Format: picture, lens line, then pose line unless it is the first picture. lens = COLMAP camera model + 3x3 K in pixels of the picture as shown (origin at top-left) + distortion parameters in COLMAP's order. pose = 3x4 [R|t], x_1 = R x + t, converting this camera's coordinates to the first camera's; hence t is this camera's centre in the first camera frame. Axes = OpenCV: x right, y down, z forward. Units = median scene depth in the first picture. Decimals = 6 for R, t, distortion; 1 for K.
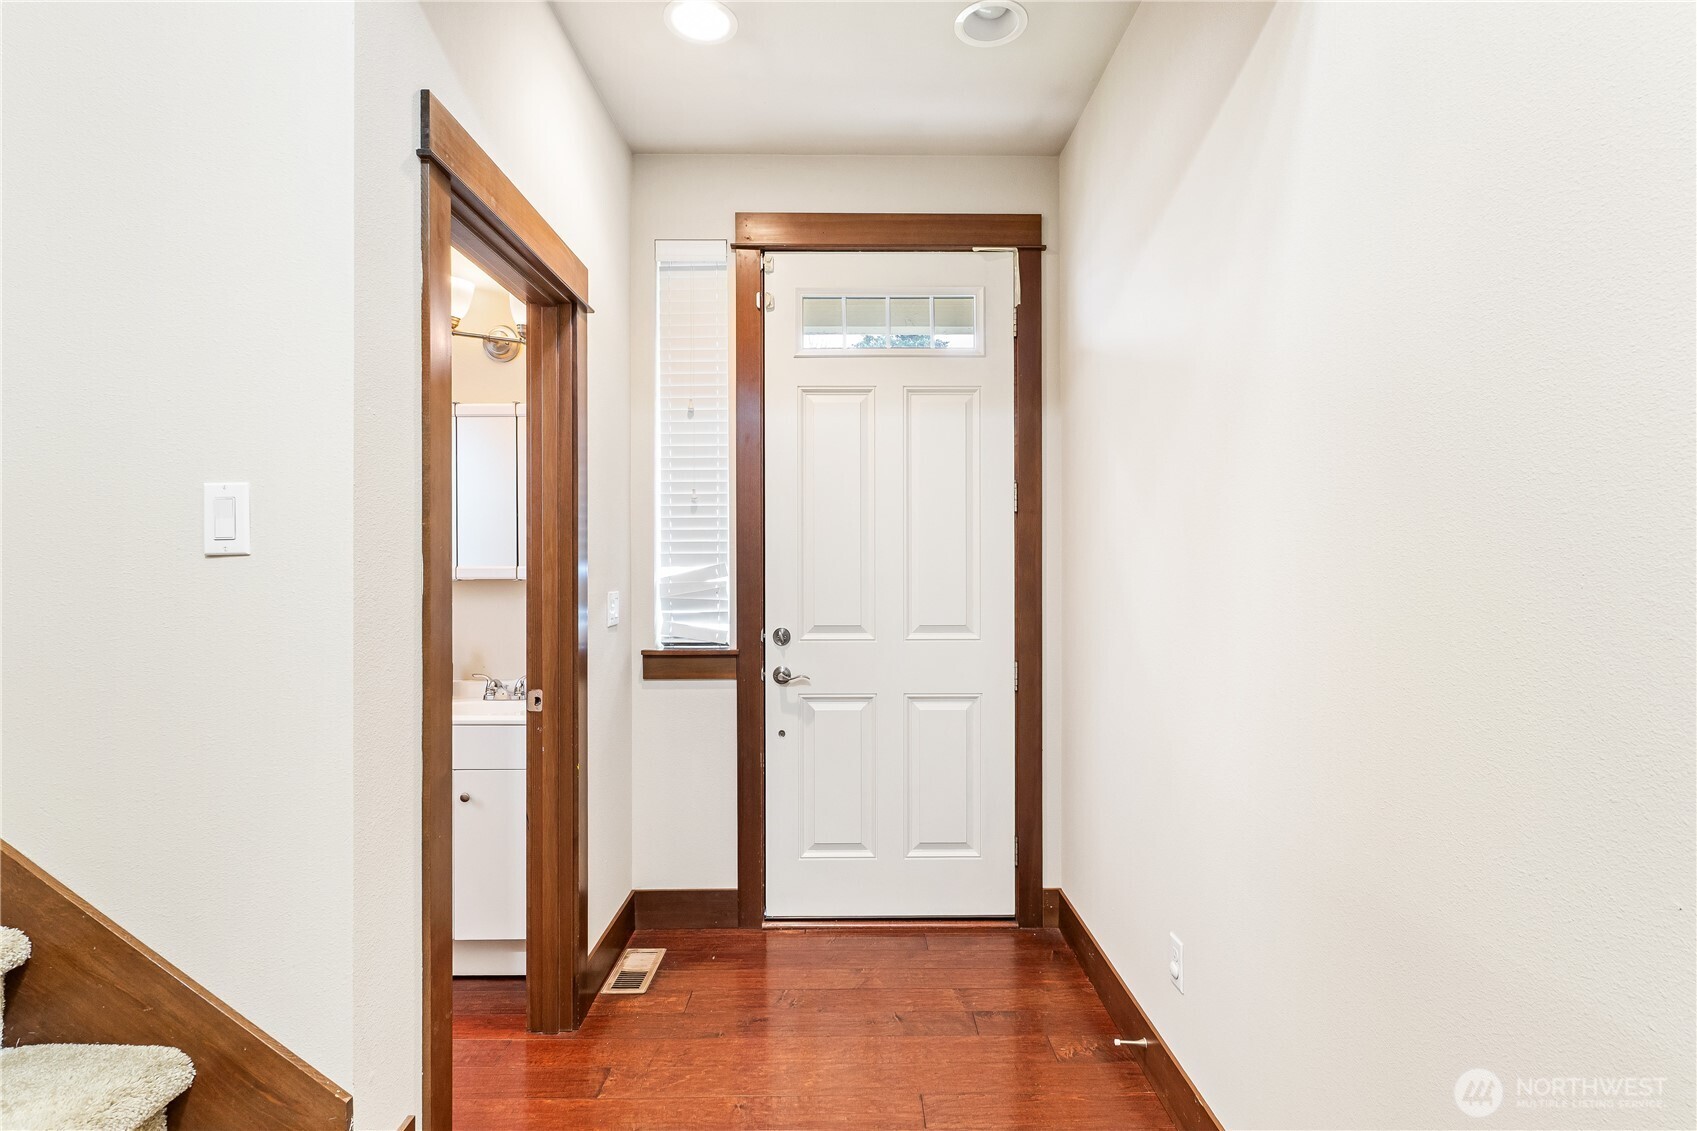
lens RADIAL K [[816.0, 0, 855.6], [0, 816.0, 562.2], [0, 0, 1]] dist [0.000920, -0.000340]
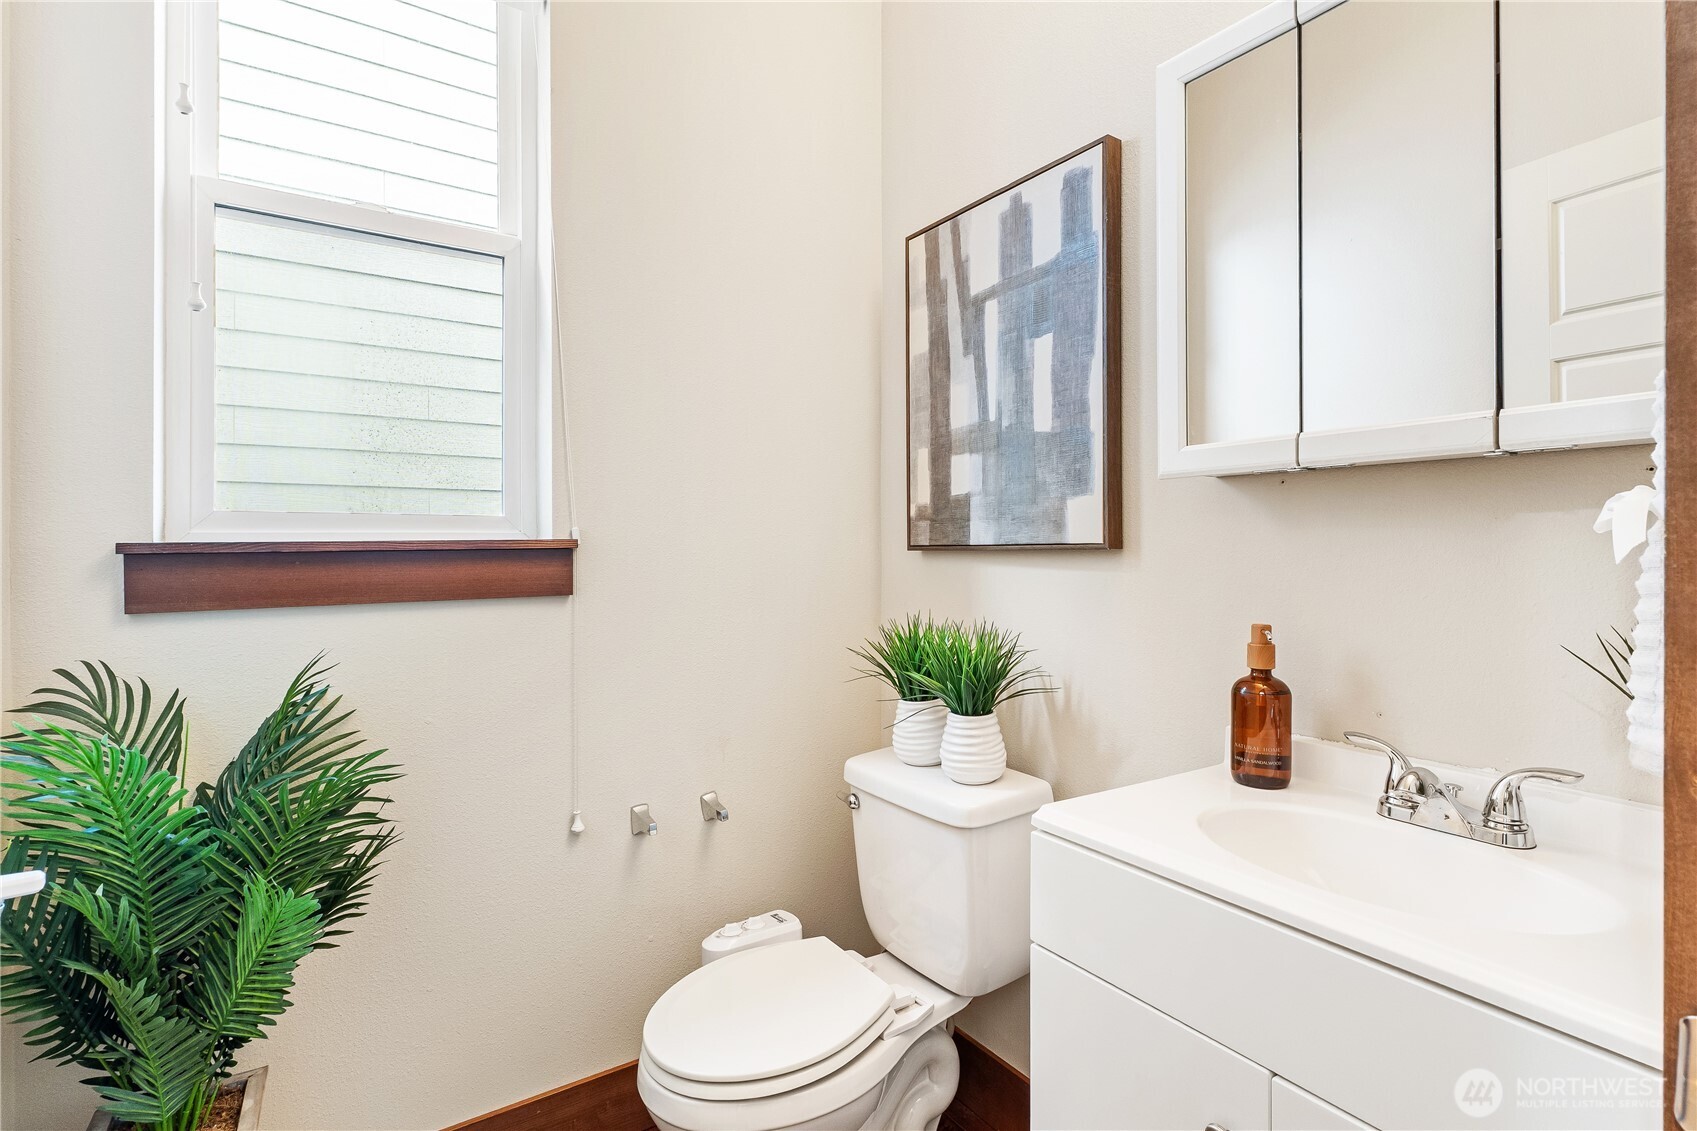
lens RADIAL K [[816.0, 0, 855.6], [0, 816.0, 562.2], [0, 0, 1]] dist [0.000920, -0.000340]
pose [[0.548790, 0.004349, -0.835949, -0.216299], [0.005628, 0.999945, 0.008897, 0.043066], [0.835941, -0.009587, 0.548735, 0.469022]]
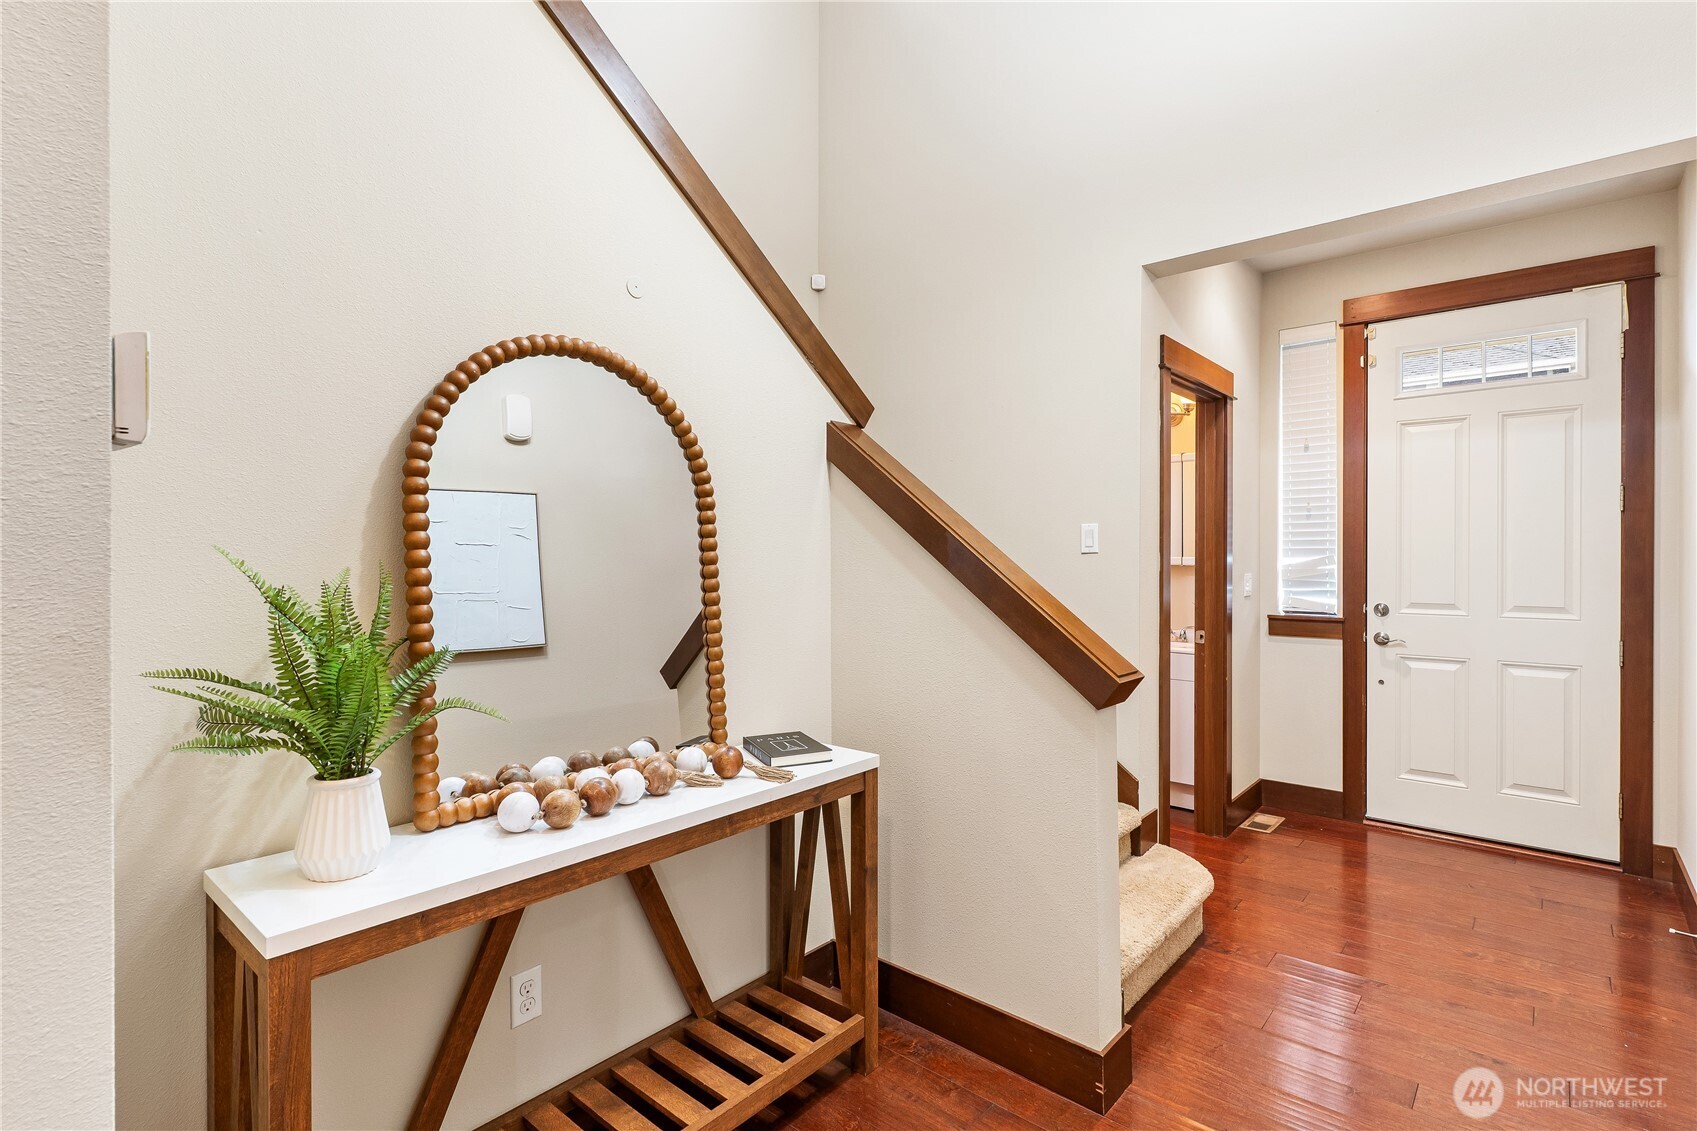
lens RADIAL K [[816.0, 0, 855.6], [0, 816.0, 562.2], [0, 0, 1]] dist [0.000920, -0.000340]
pose [[0.753624, 0.006859, -0.657270, 0.139636], [0.002475, 0.999909, 0.013272, -0.007056], [0.657301, -0.011629, 0.753539, -0.577870]]
